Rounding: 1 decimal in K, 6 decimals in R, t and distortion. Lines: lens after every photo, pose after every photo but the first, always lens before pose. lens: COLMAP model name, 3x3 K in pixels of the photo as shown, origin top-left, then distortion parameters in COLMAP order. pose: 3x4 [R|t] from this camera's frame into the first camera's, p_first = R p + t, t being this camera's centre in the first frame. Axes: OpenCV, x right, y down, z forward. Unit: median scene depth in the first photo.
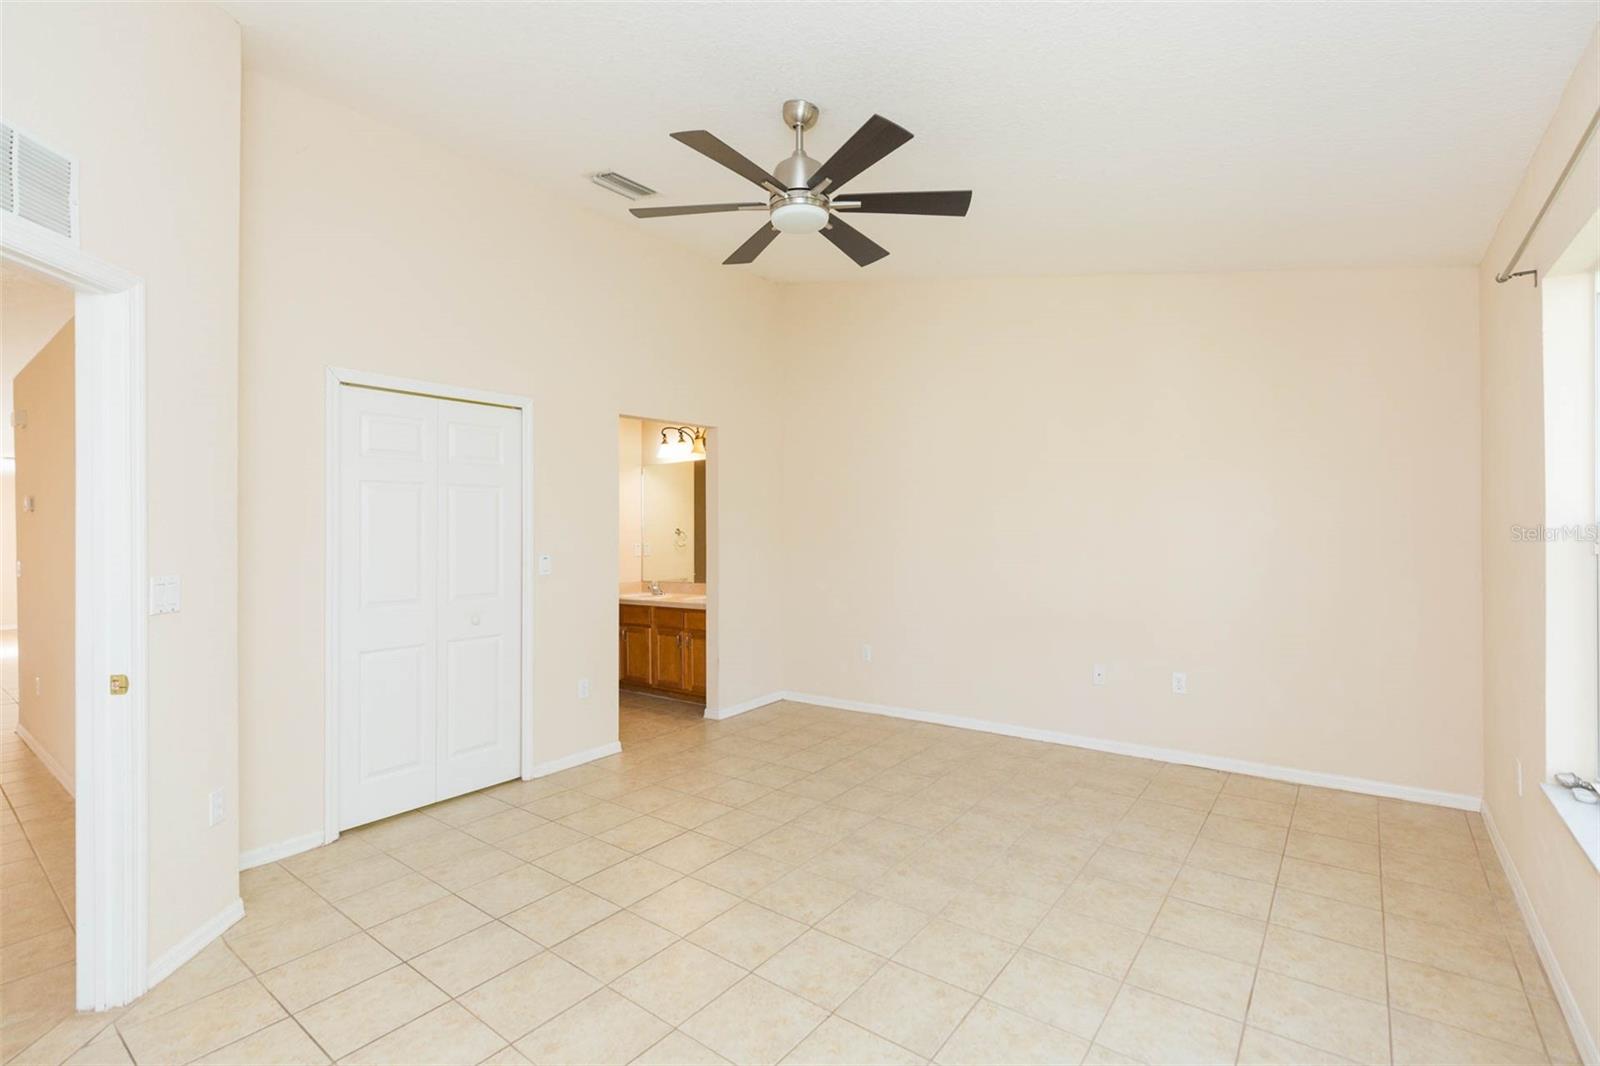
lens RADIAL K [[726.5, 0, 805.9], [0, 726.5, 536.9], [0, 0, 1]] dist [0.007762, -0.000005]
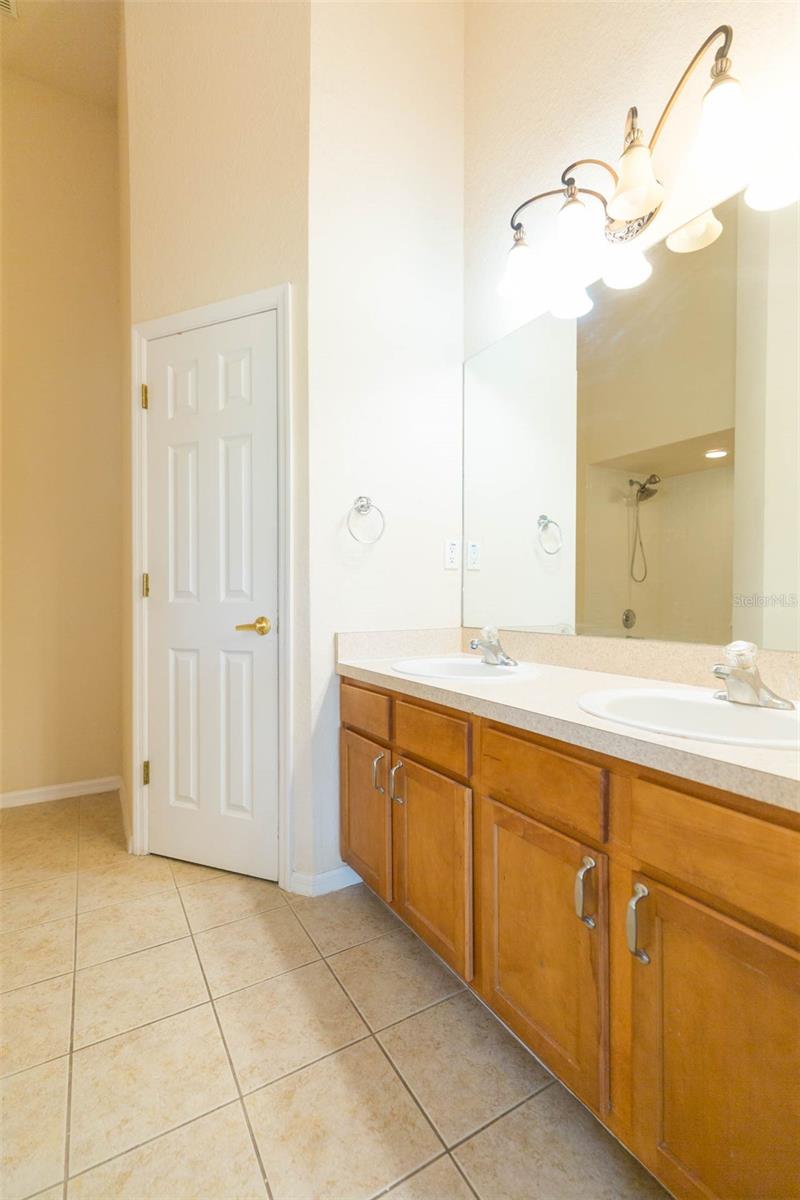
lens RADIAL K [[544.9, 0, 402.4], [0, 544.9, 595.6], [0, 0, 1]] dist [0.007762, -0.000005]
pose [[0.925969, 0.005100, -0.377565, -0.144512], [-0.000062, 0.999911, 0.013356, 0.040889], [0.377599, -0.012344, 0.925887, 0.725374]]
